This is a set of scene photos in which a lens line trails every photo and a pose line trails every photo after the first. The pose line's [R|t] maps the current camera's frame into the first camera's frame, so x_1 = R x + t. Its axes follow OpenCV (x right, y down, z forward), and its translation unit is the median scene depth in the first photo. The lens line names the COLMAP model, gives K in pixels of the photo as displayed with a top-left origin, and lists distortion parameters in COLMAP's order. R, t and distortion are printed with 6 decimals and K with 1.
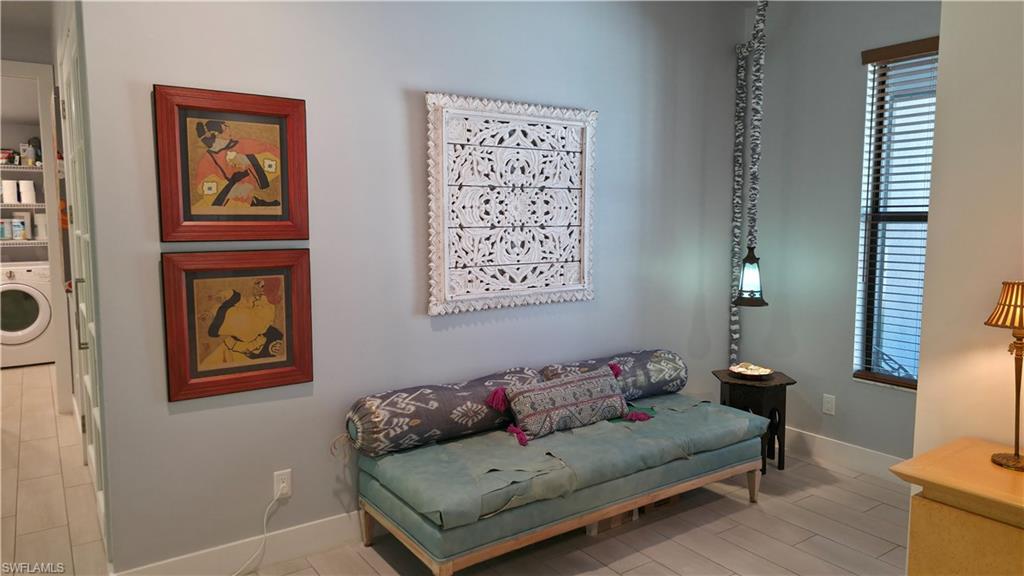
lens RADIAL K [[671.6, 0, 516.7], [0, 671.6, 280.8], [0, 0, 1]] dist [0.064998, -0.057350]
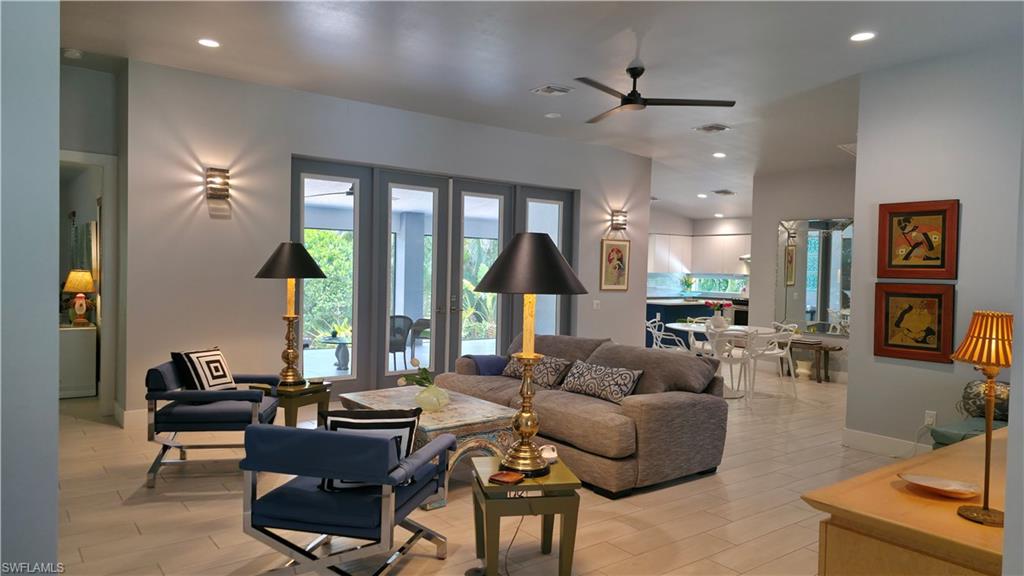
lens RADIAL K [[671.6, 0, 515.8], [0, 671.6, 289.0], [0, 0, 1]] dist [0.064998, -0.057350]
pose [[0.046091, 0.031526, -0.998440, 1.122623], [-0.119978, 0.992441, 0.025798, 0.042142], [0.991706, 0.118601, 0.049525, -0.150530]]
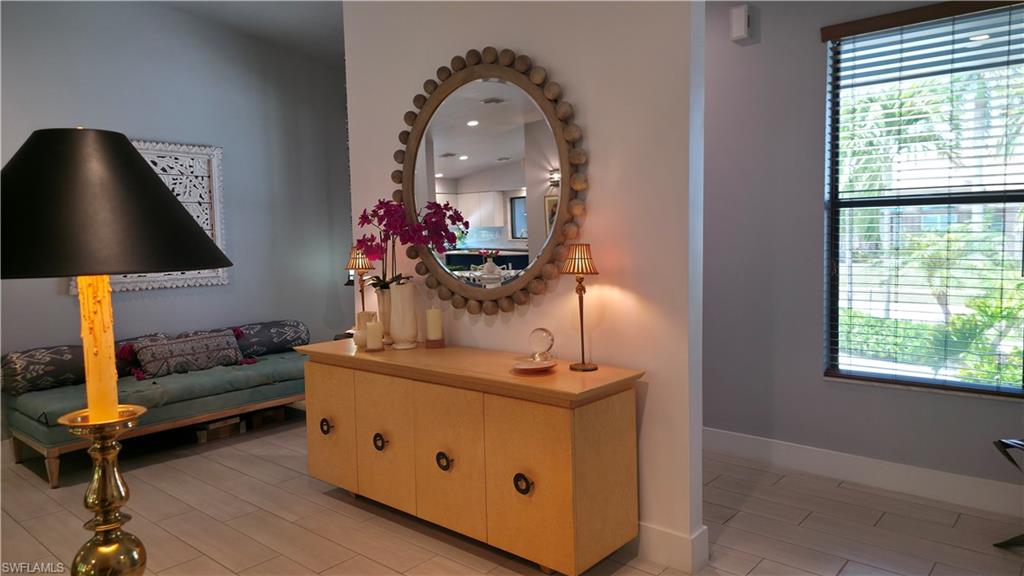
lens RADIAL K [[671.6, 0, 512.5], [0, 671.6, 280.1], [0, 0, 1]] dist [0.064998, -0.057350]
pose [[0.971544, -0.037542, 0.233866, 0.388095], [0.045535, 0.998546, -0.028870, 0.094397], [-0.232442, 0.038697, 0.971840, -0.517001]]
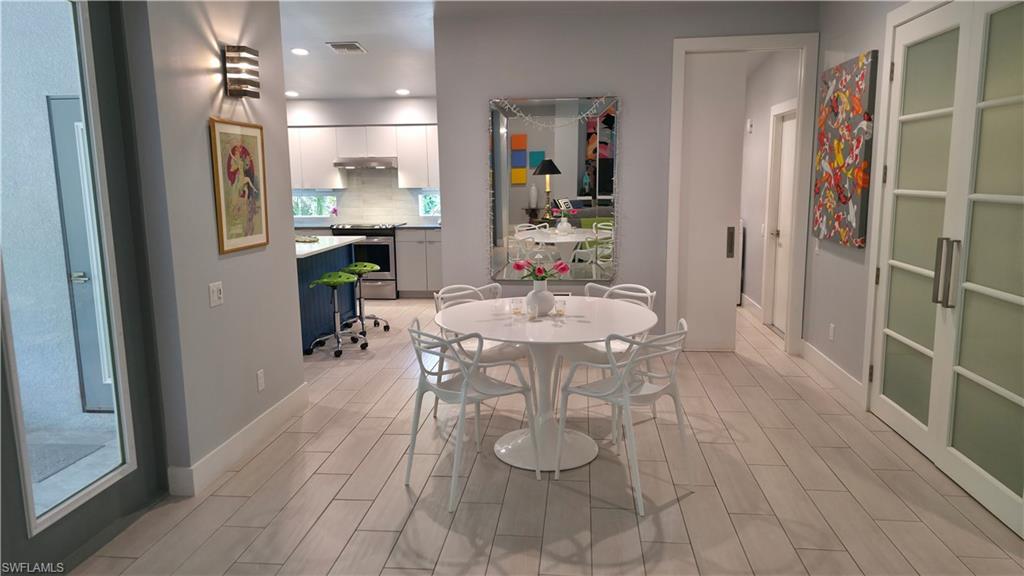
lens RADIAL K [[671.6, 0, 505.8], [0, 671.6, 280.7], [0, 0, 1]] dist [0.064998, -0.057350]
pose [[0.749850, 0.092420, -0.655121, -0.437347], [-0.051241, 0.995334, 0.081764, 0.009686], [0.659621, -0.027741, 0.751087, -0.180746]]
